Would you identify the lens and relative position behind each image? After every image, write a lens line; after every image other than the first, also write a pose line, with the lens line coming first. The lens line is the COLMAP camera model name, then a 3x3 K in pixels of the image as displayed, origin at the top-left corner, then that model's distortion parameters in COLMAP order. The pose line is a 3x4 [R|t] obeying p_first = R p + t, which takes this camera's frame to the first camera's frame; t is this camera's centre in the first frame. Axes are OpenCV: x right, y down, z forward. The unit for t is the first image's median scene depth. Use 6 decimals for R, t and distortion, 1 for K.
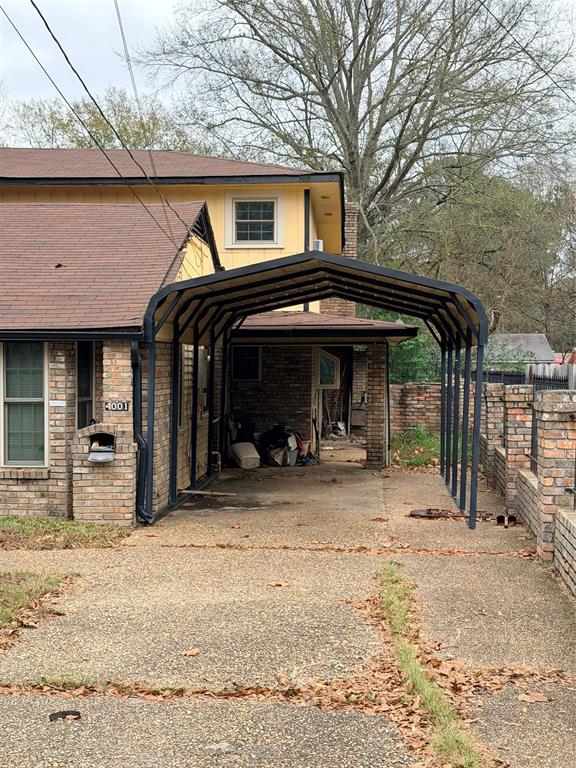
lens RADIAL K [[1058.7, 0, 288.0], [0, 1058.7, 384.0], [0, 0, 1]] dist [0.161308, -0.036326]
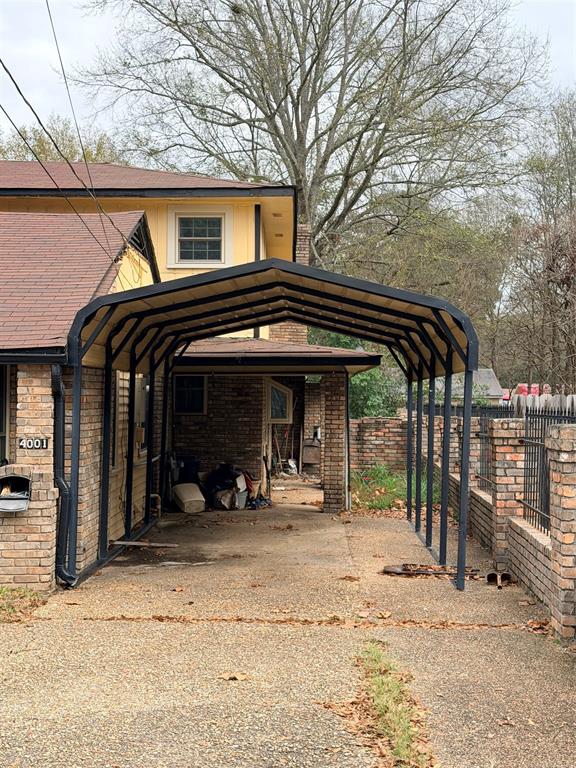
lens RADIAL K [[1062.9, 0, 288.0], [0, 1062.9, 384.0], [0, 0, 1]] dist [0.099811, -0.016597]
pose [[0.998550, 0.003427, 0.053730, -0.006129], [-0.001644, 0.999447, -0.033202, 0.001465], [-0.053814, 0.033065, 0.998003, 0.117416]]
